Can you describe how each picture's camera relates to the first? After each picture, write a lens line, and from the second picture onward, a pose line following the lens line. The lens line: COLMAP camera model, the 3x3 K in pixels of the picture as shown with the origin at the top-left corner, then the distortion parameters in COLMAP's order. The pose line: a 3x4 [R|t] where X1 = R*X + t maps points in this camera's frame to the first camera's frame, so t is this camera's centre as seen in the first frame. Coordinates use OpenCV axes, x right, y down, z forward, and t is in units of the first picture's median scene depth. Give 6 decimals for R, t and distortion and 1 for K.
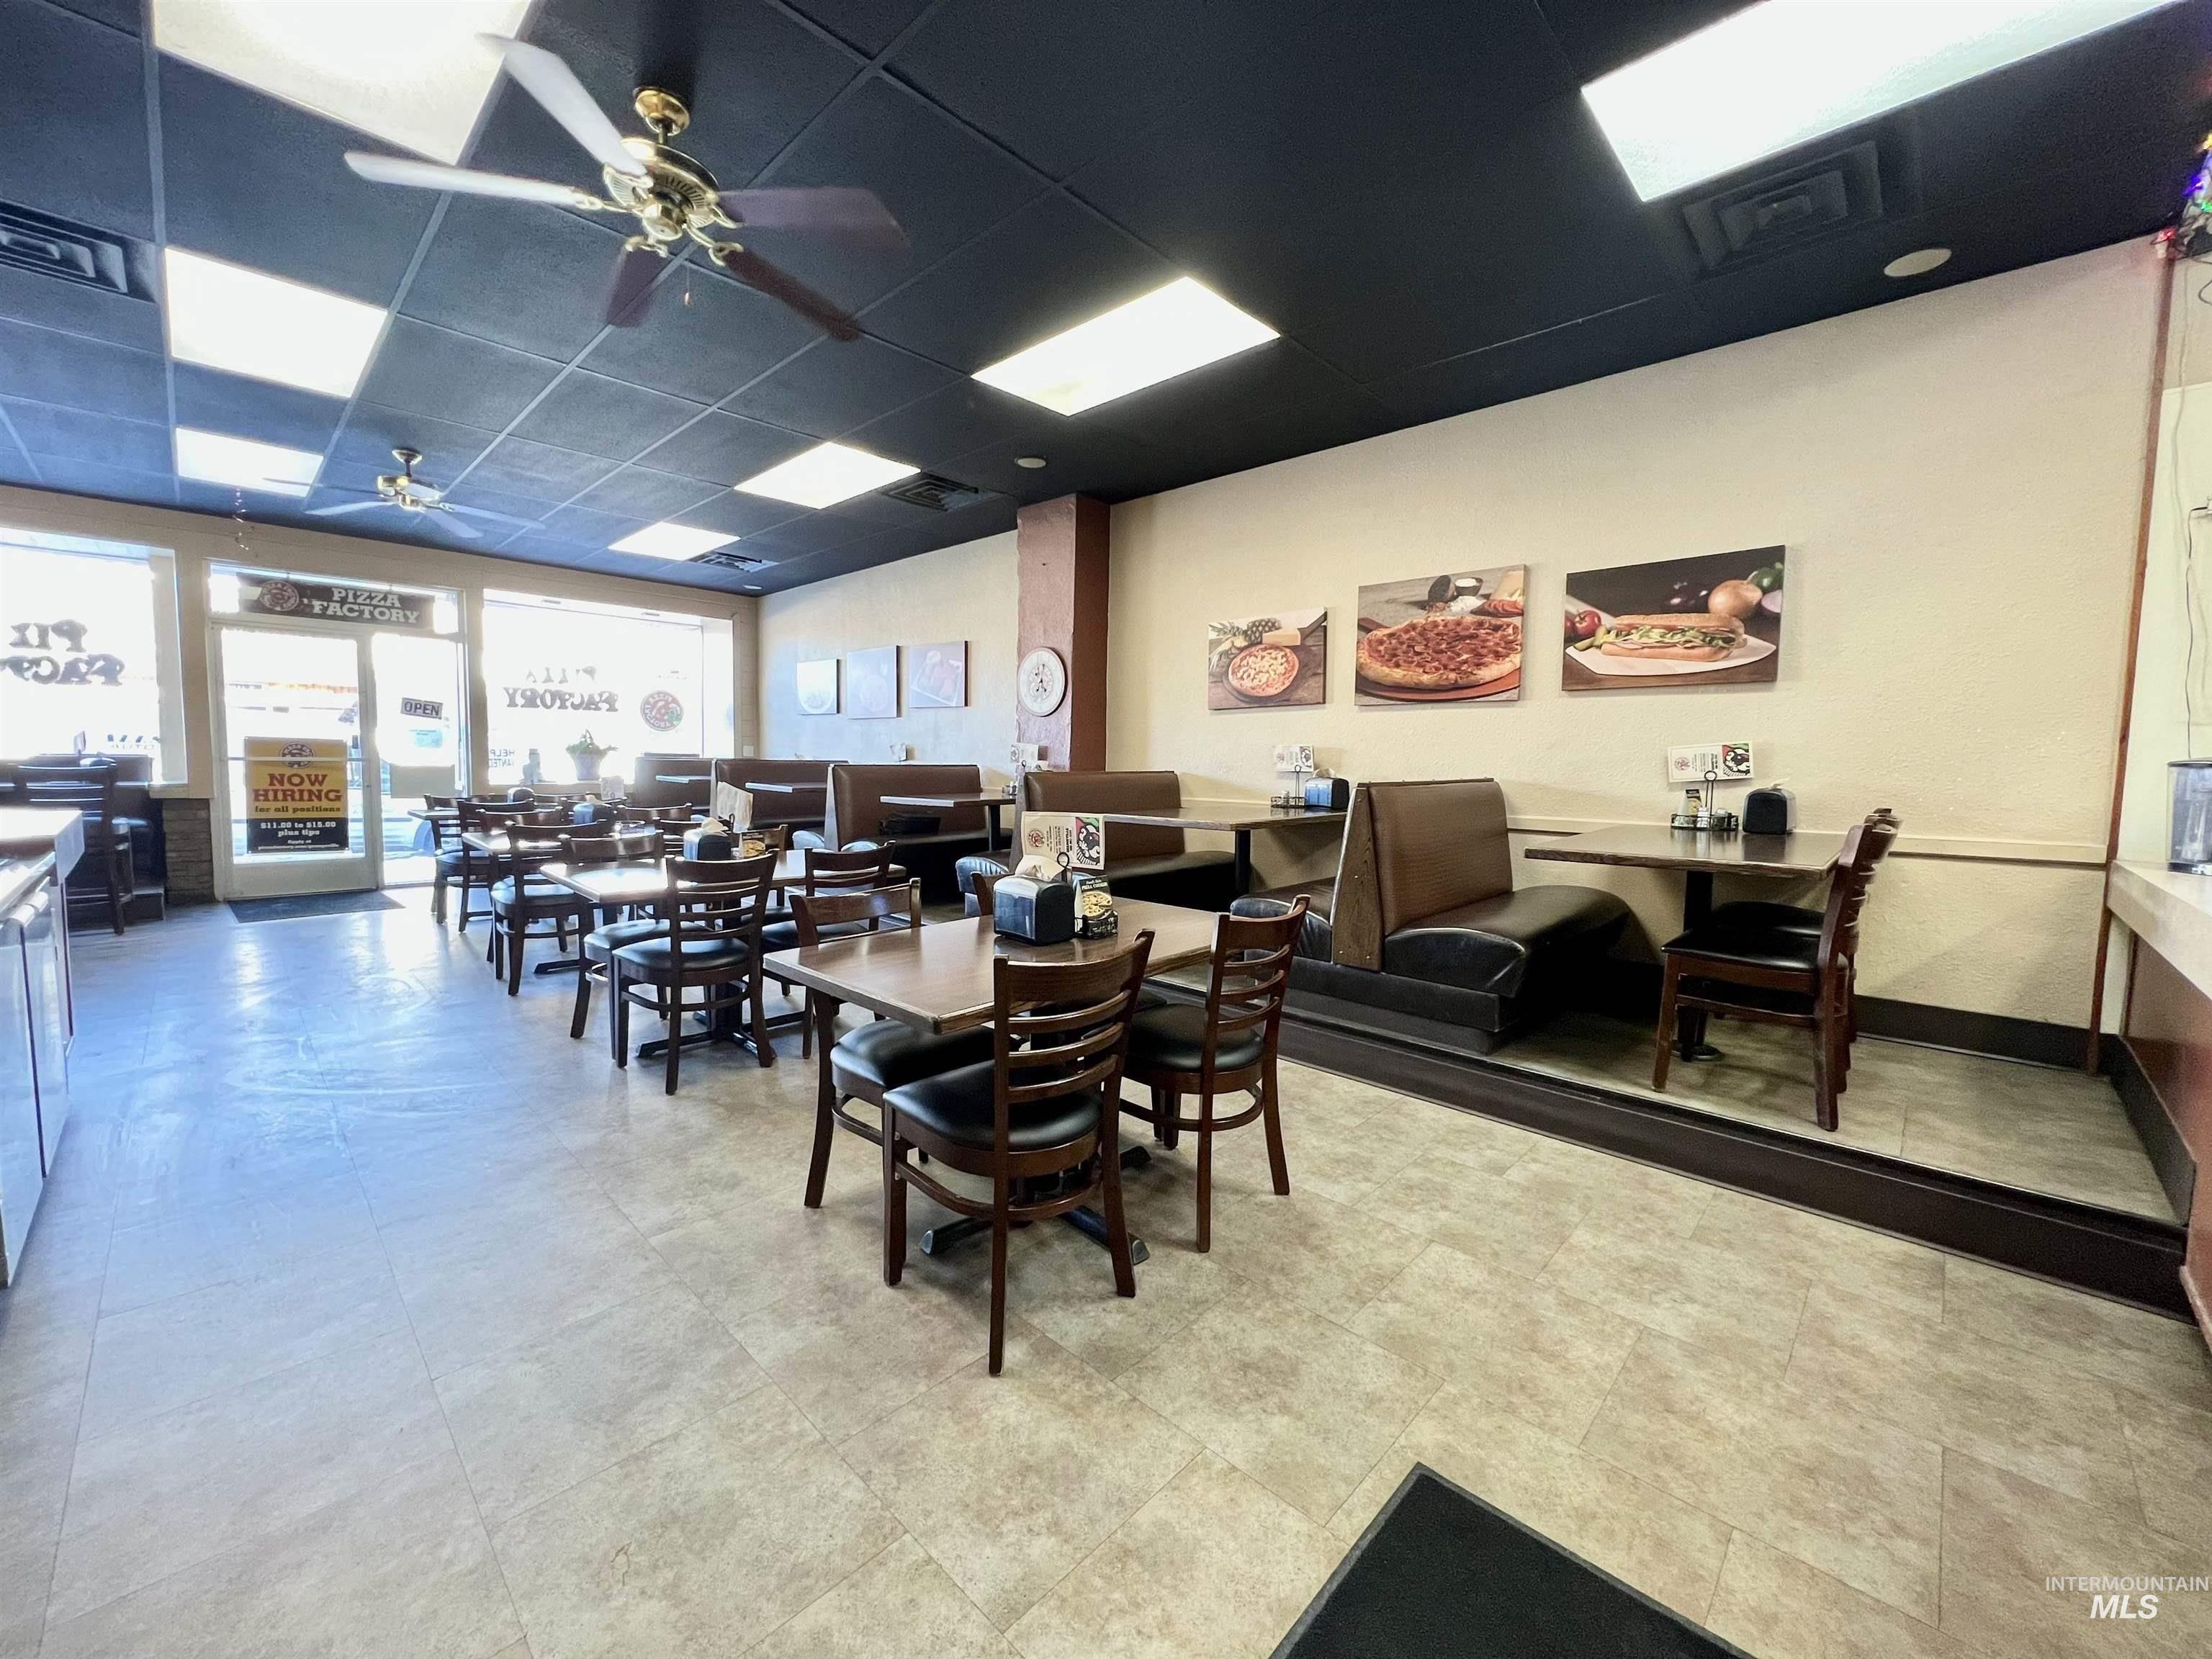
lens RADIAL K [[880.2, 0, 1108.7], [0, 880.2, 815.5], [0, 0, 1]] dist [-0.001371, -0.000138]
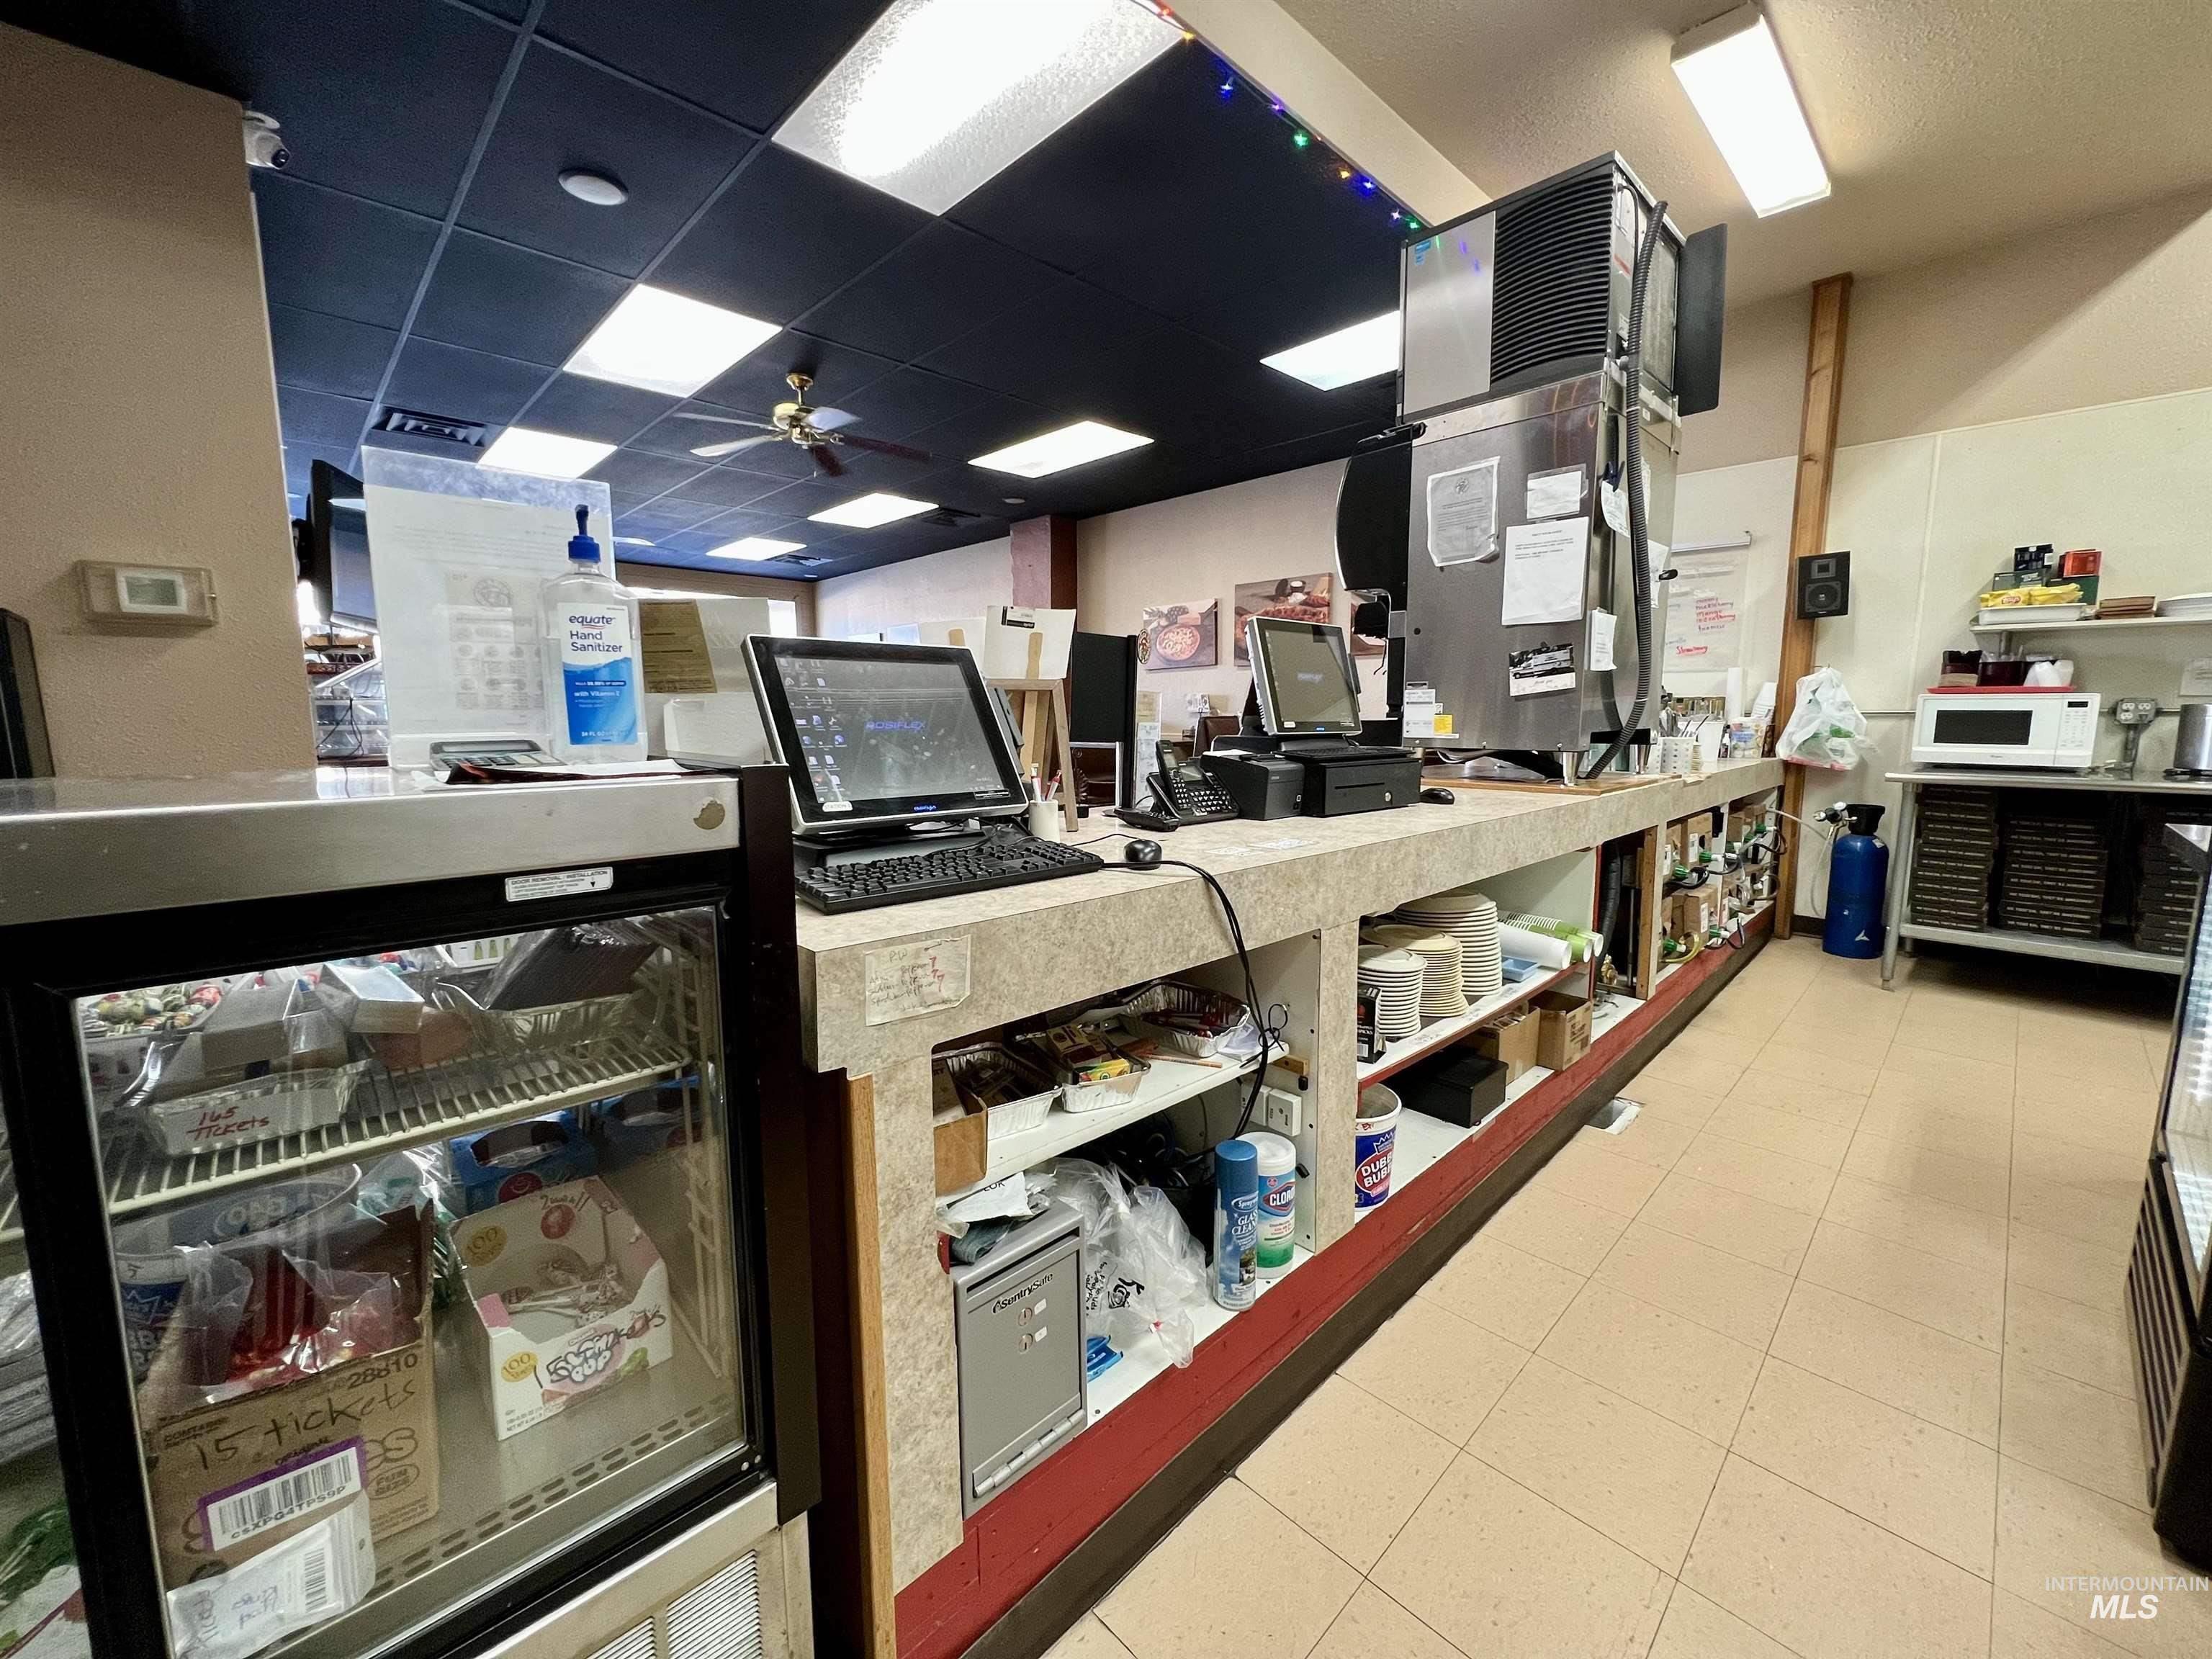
lens RADIAL K [[880.2, 0, 1105.0], [0, 880.2, 816.7], [0, 0, 1]] dist [-0.001371, -0.000138]
pose [[0.998920, -0.017518, -0.043025, 0.117383], [0.019962, 0.998172, 0.057045, 0.037134], [0.041947, -0.057842, 0.997444, -0.477868]]
